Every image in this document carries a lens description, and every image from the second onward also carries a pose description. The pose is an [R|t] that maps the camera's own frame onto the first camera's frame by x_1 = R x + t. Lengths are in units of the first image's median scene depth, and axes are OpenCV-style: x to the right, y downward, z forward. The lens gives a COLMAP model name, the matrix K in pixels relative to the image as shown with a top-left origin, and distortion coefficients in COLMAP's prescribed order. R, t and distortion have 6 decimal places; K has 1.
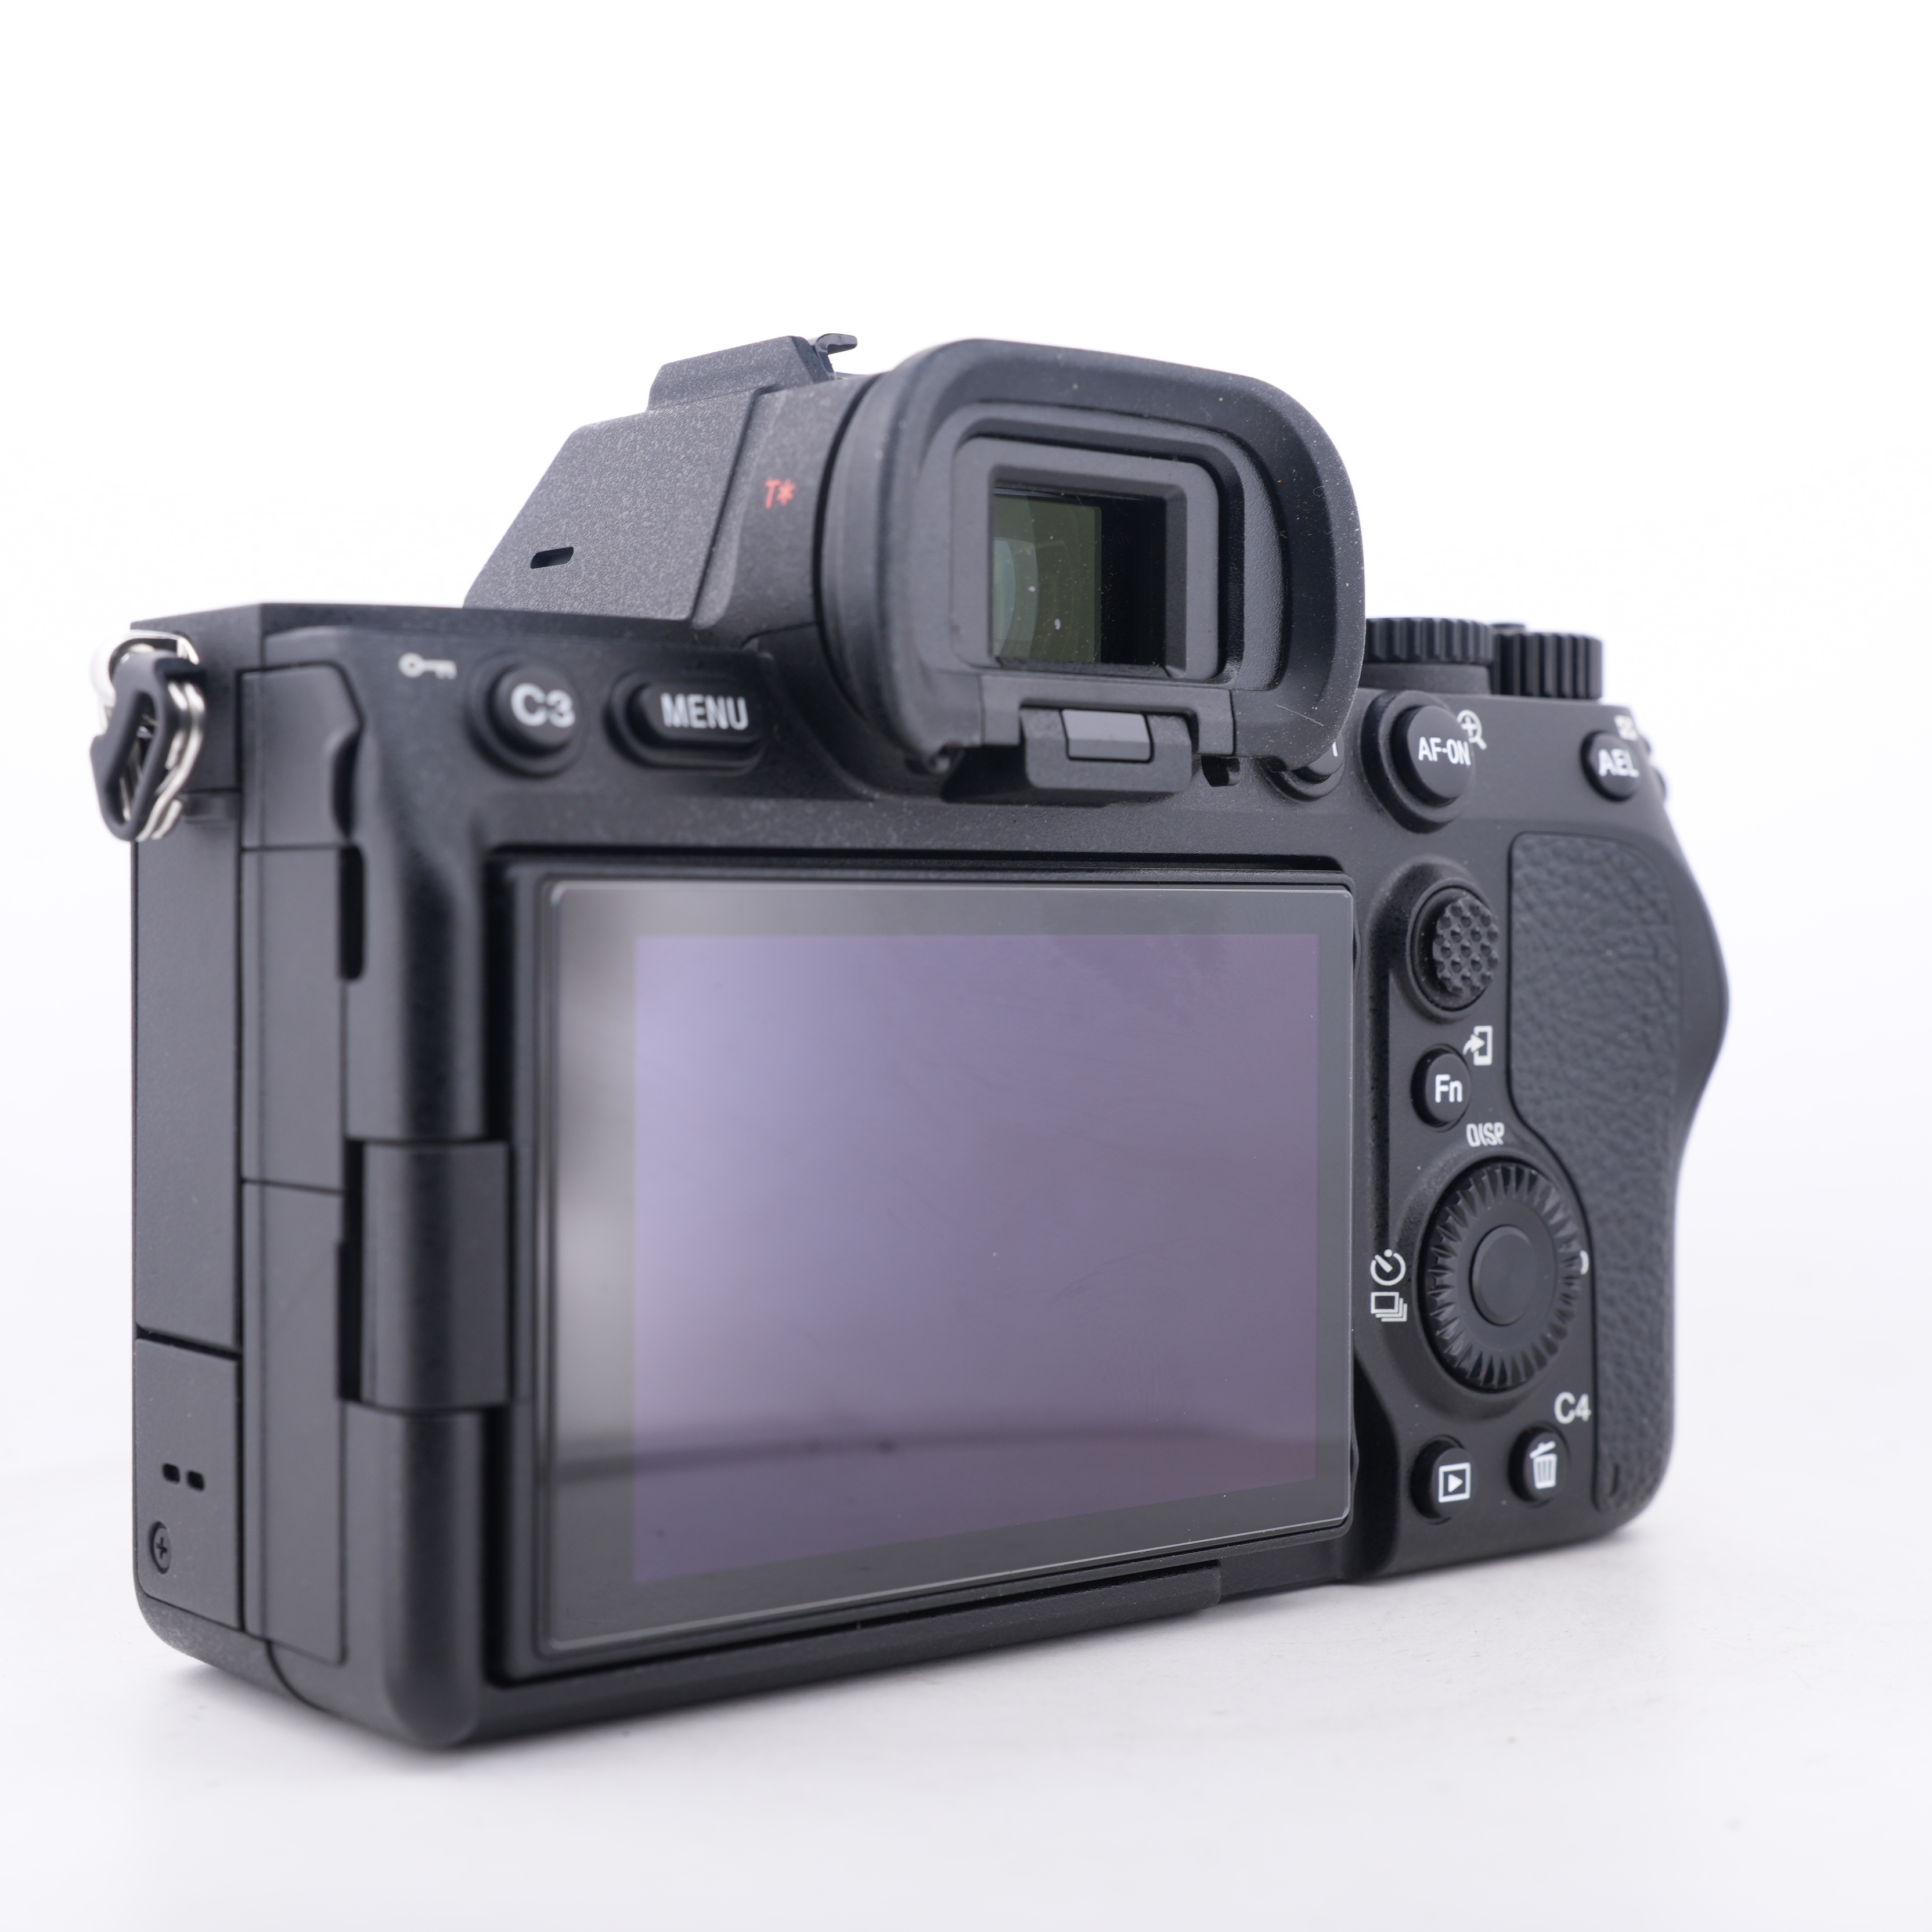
lens RADIAL K [[3243.5, 0, 966.0], [0, 3243.5, 966.0], [0, 0, 1]] dist [0.170780, -0.921863]
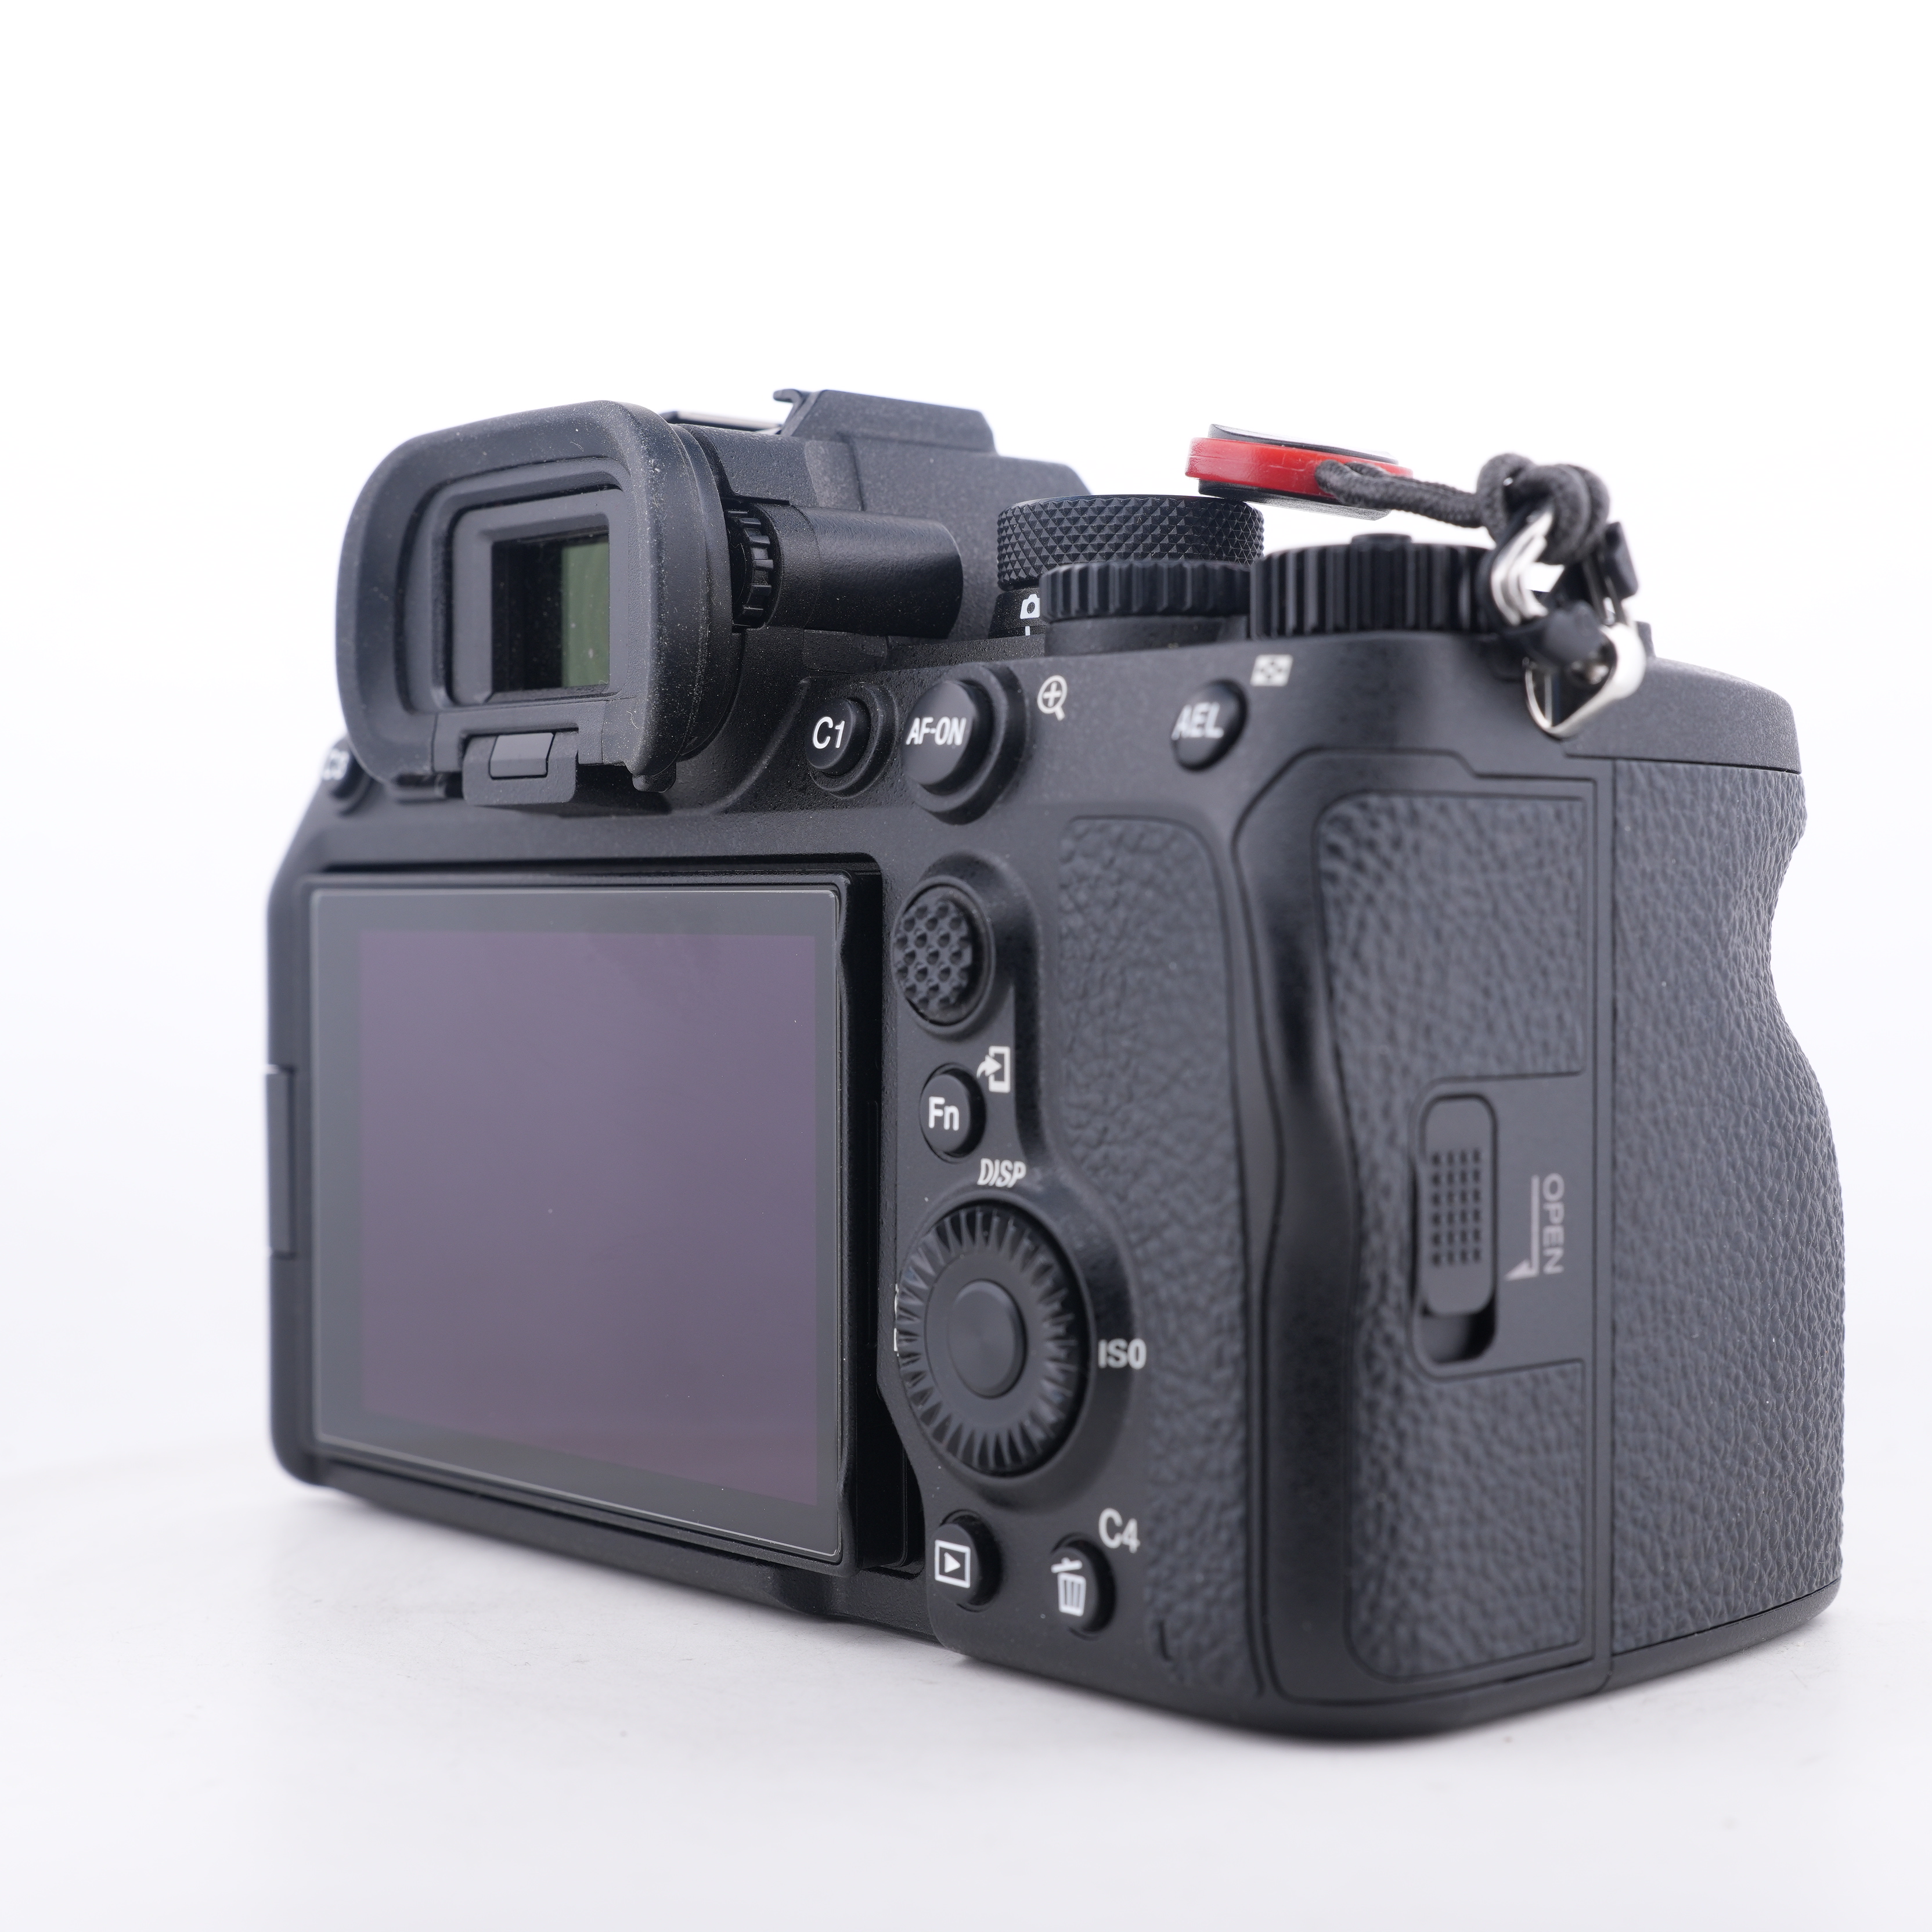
lens RADIAL K [[3243.5, 0, 966.0], [0, 3243.5, 966.0], [0, 0, 1]] dist [0.170780, -0.921863]
pose [[0.048574, 0.019381, -0.998632, 1.020097], [-0.015245, 0.999710, 0.018660, -0.018760], [0.998703, 0.014317, 0.048856, 0.957010]]
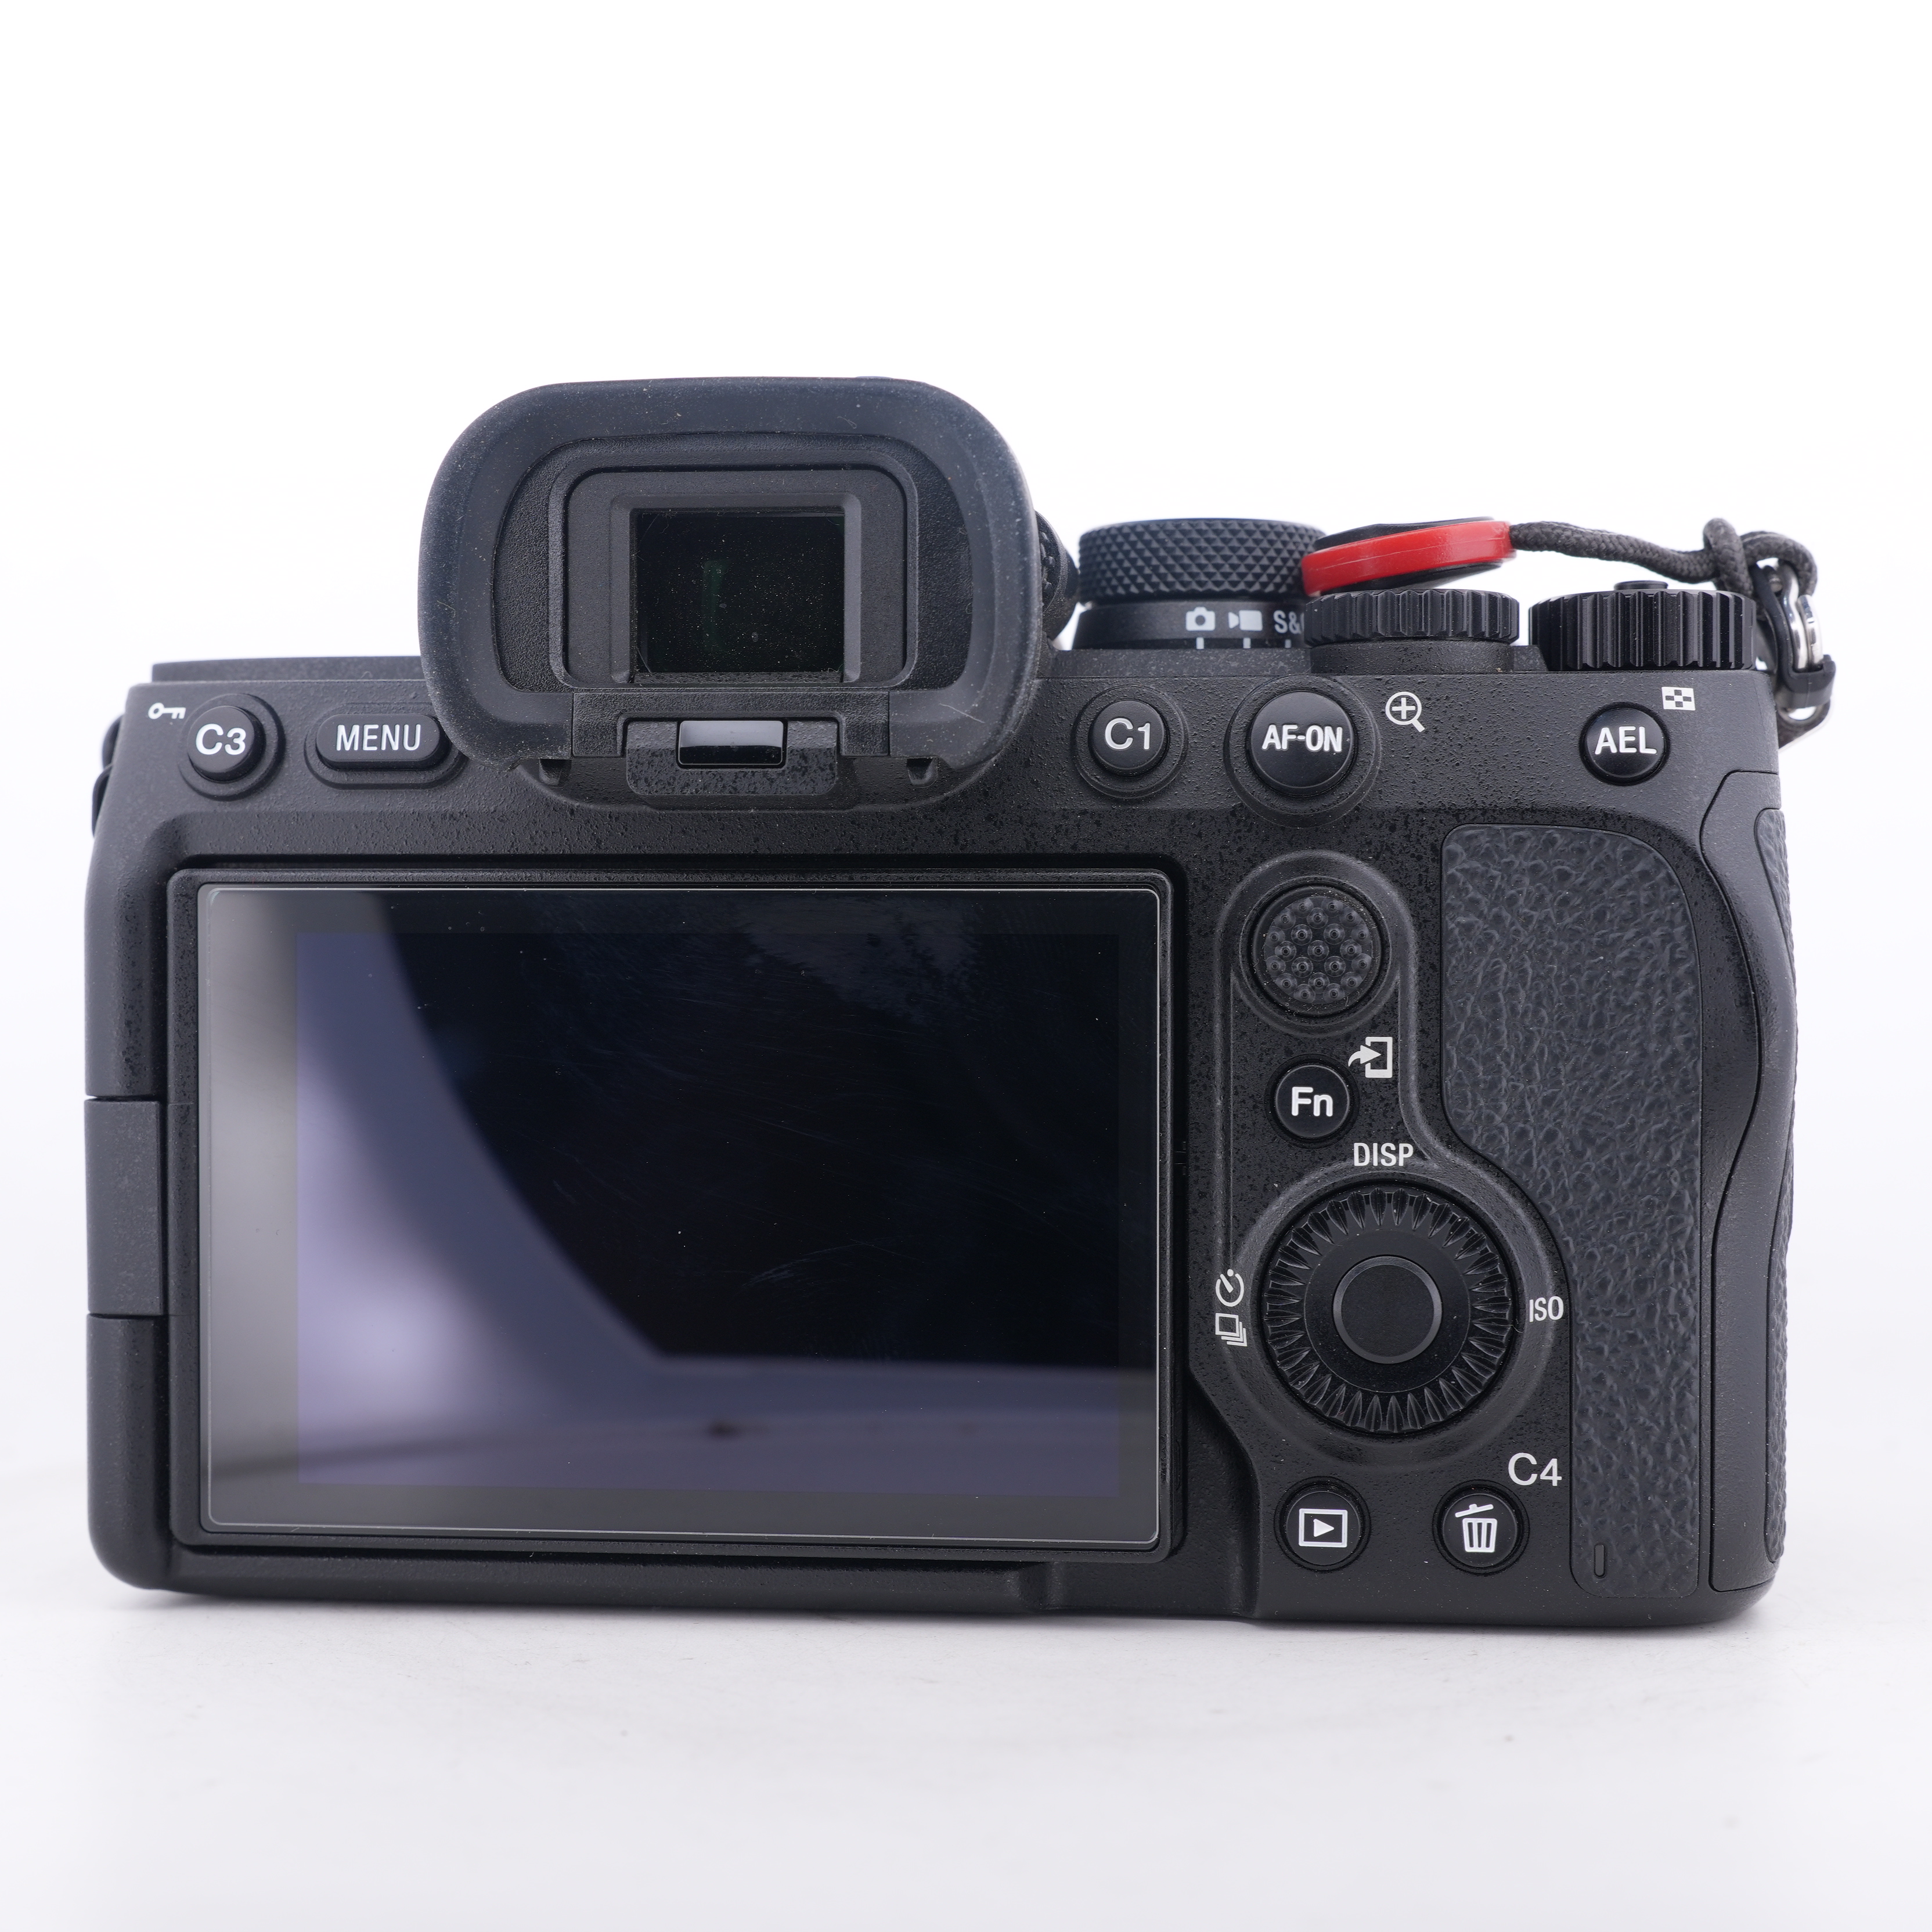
lens RADIAL K [[3243.5, 0, 966.0], [0, 3243.5, 966.0], [0, 0, 1]] dist [0.170780, -0.921863]
pose [[0.714187, 0.010317, -0.699879, 0.722013], [-0.011059, 0.999933, 0.003455, -0.003163], [0.699868, 0.005273, 0.714253, 0.267178]]
